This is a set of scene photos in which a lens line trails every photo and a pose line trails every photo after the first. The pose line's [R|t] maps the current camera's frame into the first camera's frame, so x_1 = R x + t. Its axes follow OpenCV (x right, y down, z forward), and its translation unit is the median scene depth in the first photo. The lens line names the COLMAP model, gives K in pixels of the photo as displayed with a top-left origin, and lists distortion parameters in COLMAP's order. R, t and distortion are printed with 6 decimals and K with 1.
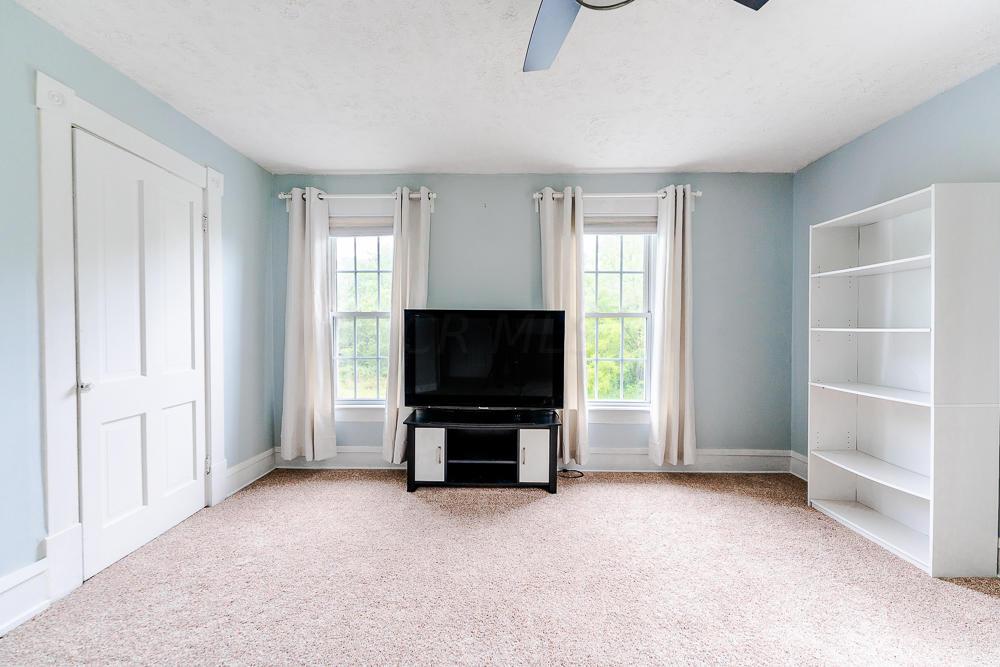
lens RADIAL K [[392.1, 0, 500.0], [0, 392.1, 333.5], [0, 0, 1]] dist [0.000106, 0.000183]
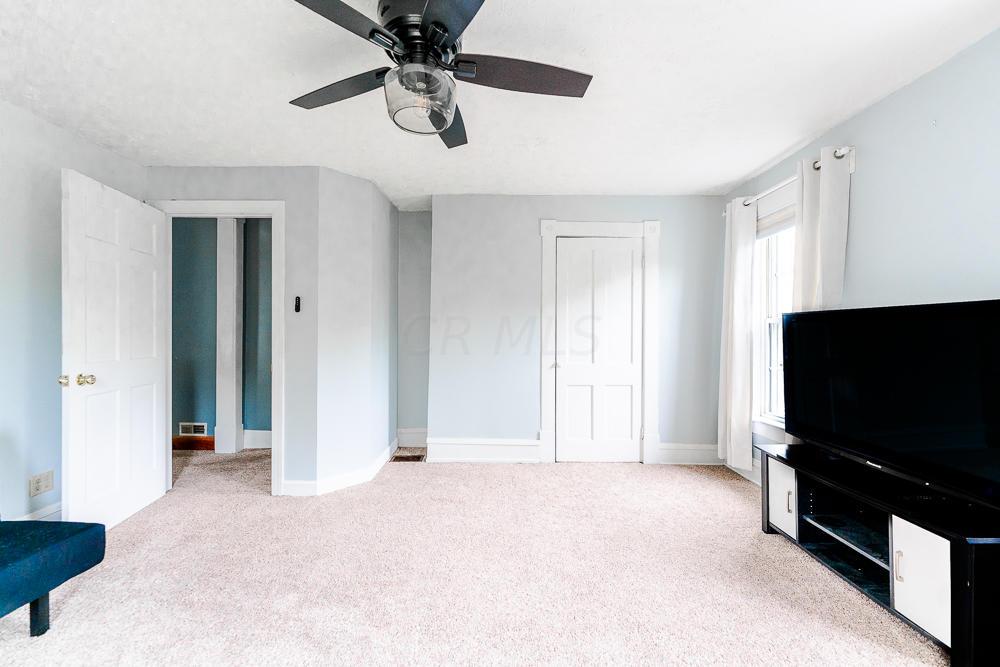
lens RADIAL K [[408.2, 0, 500.0], [0, 408.2, 333.5], [0, 0, 1]] dist [-0.000185, -0.000115]
pose [[0.017358, -0.000170, -0.999849, 0.636102], [-0.014612, 0.999893, -0.000423, -0.011843], [0.999743, 0.014618, 0.017353, 0.414600]]
